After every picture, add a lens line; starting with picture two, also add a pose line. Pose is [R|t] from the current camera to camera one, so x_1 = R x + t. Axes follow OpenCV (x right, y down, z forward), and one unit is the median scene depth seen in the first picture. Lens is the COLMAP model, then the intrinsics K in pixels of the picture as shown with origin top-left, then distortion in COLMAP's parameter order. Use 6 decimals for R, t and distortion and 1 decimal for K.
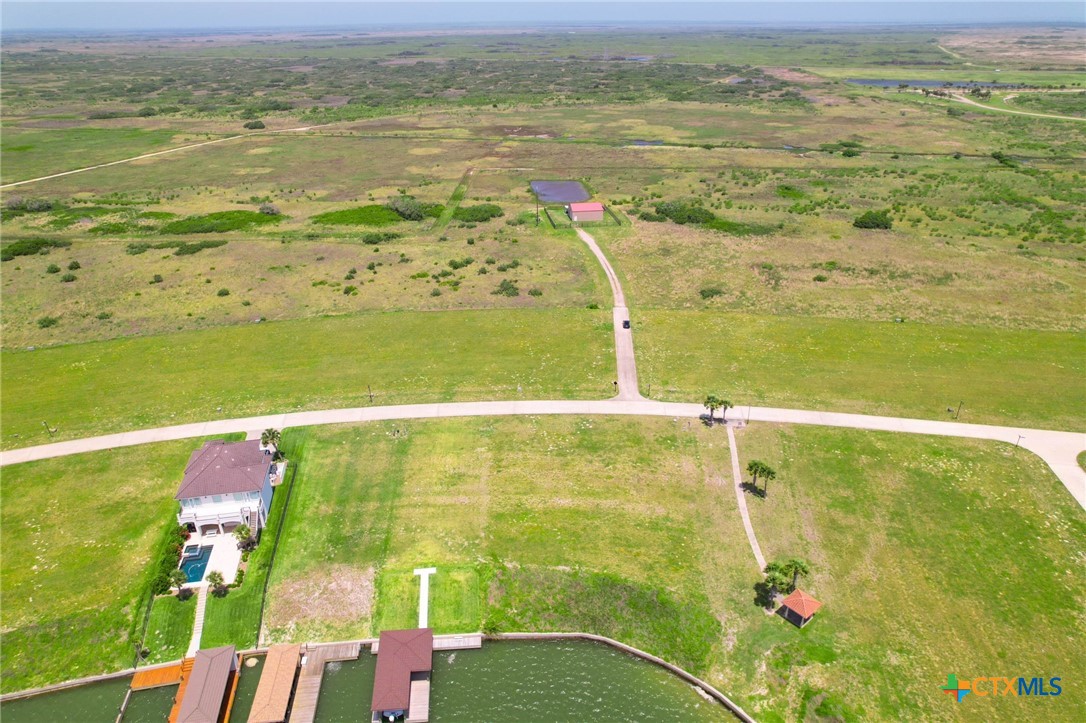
lens RADIAL K [[698.3, 0, 543.0], [0, 698.3, 361.5], [0, 0, 1]] dist [-0.078757, 0.071964]
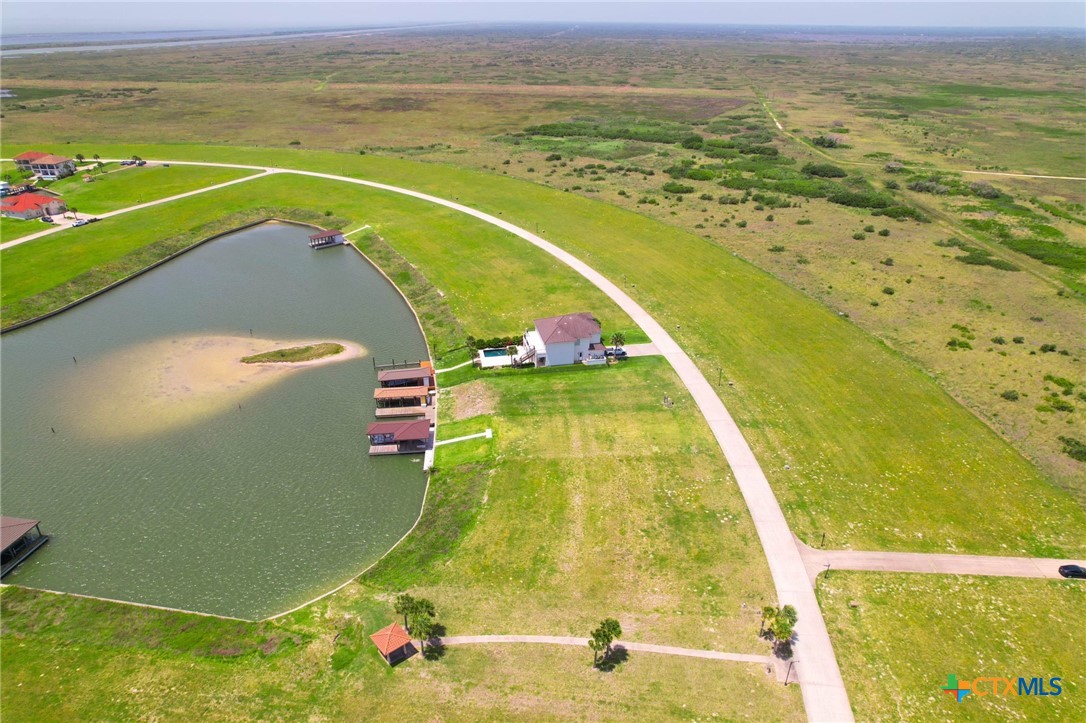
lens RADIAL K [[698.3, 0, 543.0], [0, 698.3, 361.5], [0, 0, 1]] dist [-0.078757, 0.071964]
pose [[0.012304, 0.458319, -0.888703, 0.710349], [-0.455548, 0.793747, 0.403041, -0.290581], [0.890126, 0.399888, 0.218552, 0.560916]]
